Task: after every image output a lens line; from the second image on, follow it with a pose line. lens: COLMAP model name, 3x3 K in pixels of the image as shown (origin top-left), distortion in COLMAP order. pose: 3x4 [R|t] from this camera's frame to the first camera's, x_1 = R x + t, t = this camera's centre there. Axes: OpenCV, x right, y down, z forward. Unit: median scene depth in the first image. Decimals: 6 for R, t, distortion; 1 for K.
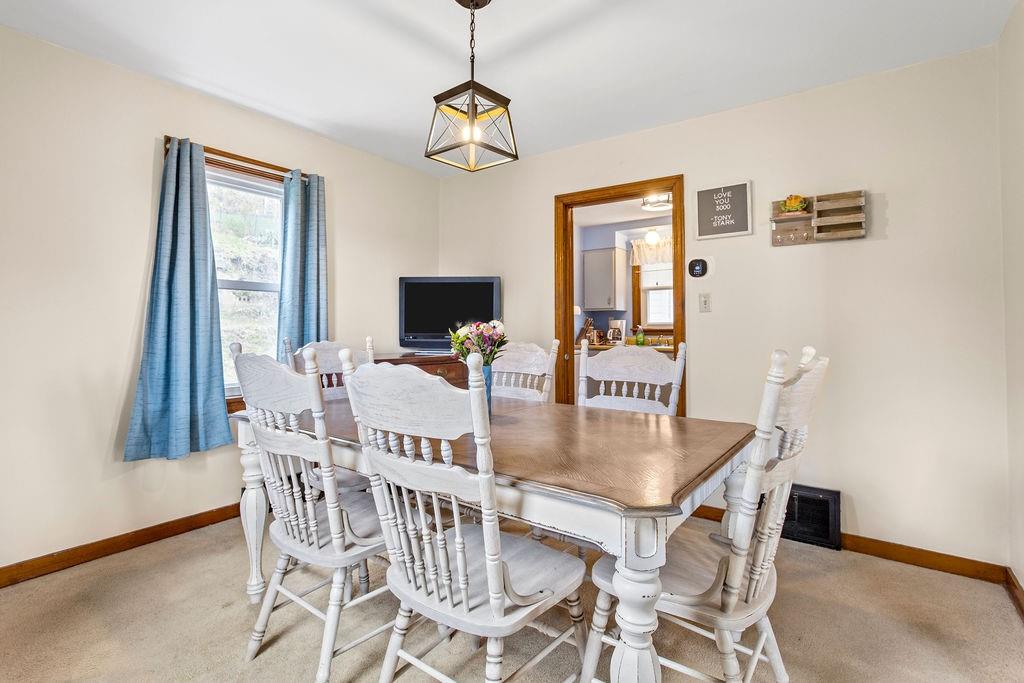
lens RADIAL K [[487.0, 0, 511.9], [0, 487.0, 342.8], [0, 0, 1]] dist [-0.005209, -0.000294]
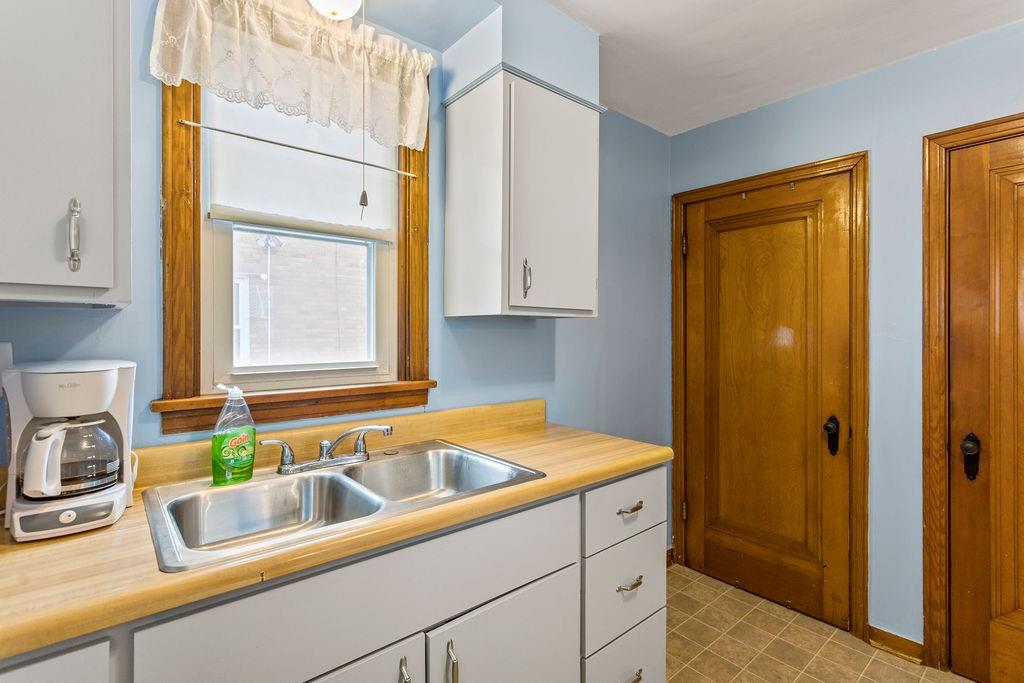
lens RADIAL K [[487.0, 0, 514.0], [0, 487.0, 335.6], [0, 0, 1]] dist [-0.005209, -0.000294]
pose [[0.224570, -0.010839, 0.974398, 0.085810], [0.019131, 0.999794, 0.006712, -0.054023], [-0.974270, 0.017134, 0.224731, 0.820412]]
